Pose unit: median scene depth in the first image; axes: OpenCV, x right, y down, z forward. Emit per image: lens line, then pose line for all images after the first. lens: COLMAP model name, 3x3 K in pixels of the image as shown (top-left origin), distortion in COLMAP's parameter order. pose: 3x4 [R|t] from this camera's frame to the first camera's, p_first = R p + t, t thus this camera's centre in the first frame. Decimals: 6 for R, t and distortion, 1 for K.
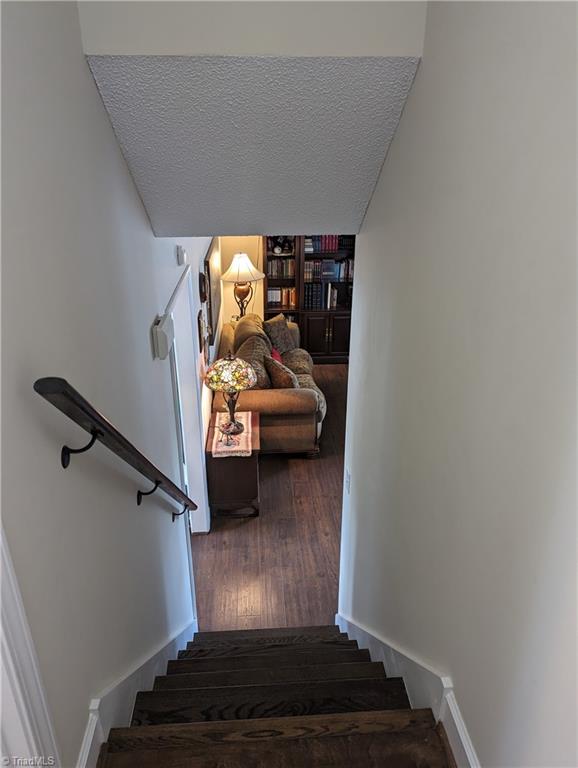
lens RADIAL K [[544.4, 0, 289.0], [0, 544.4, 384.0], [0, 0, 1]] dist [0.000121, -0.000010]
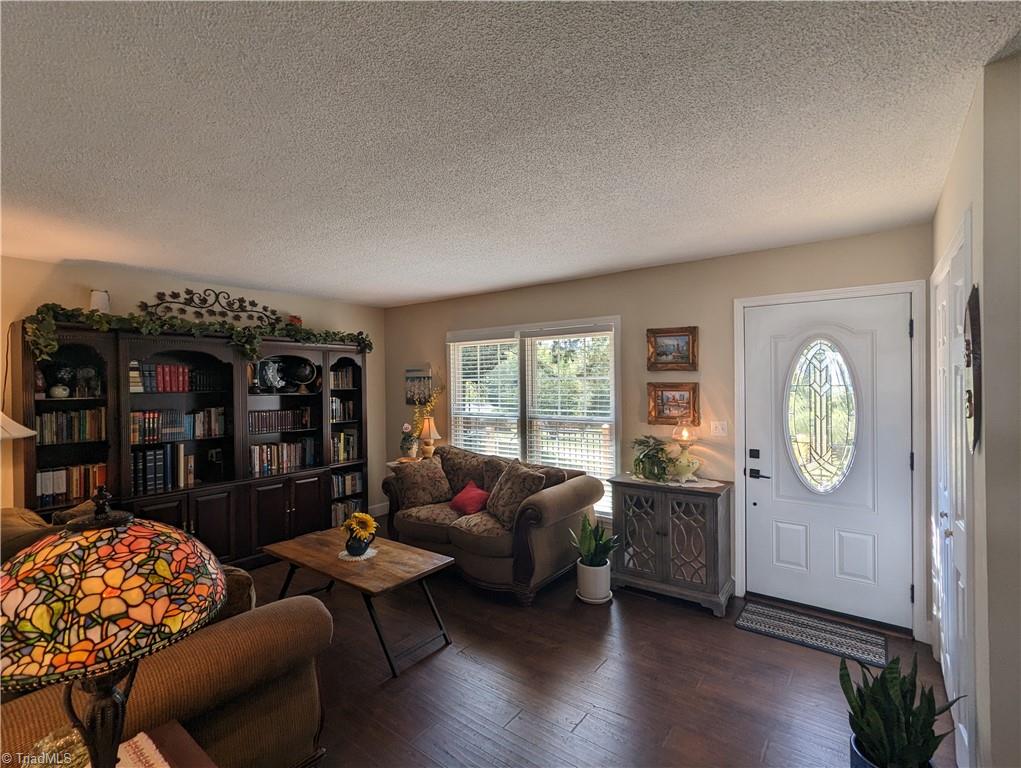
lens RADIAL K [[485.4, 0, 510.5], [0, 485.4, 384.0], [0, 0, 1]] dist [0.003461, 0.000413]
pose [[0.654332, -0.012950, 0.756096, -0.090754], [0.319913, 0.910714, -0.261257, 0.007893], [-0.685204, 0.412834, 0.600052, 0.418603]]
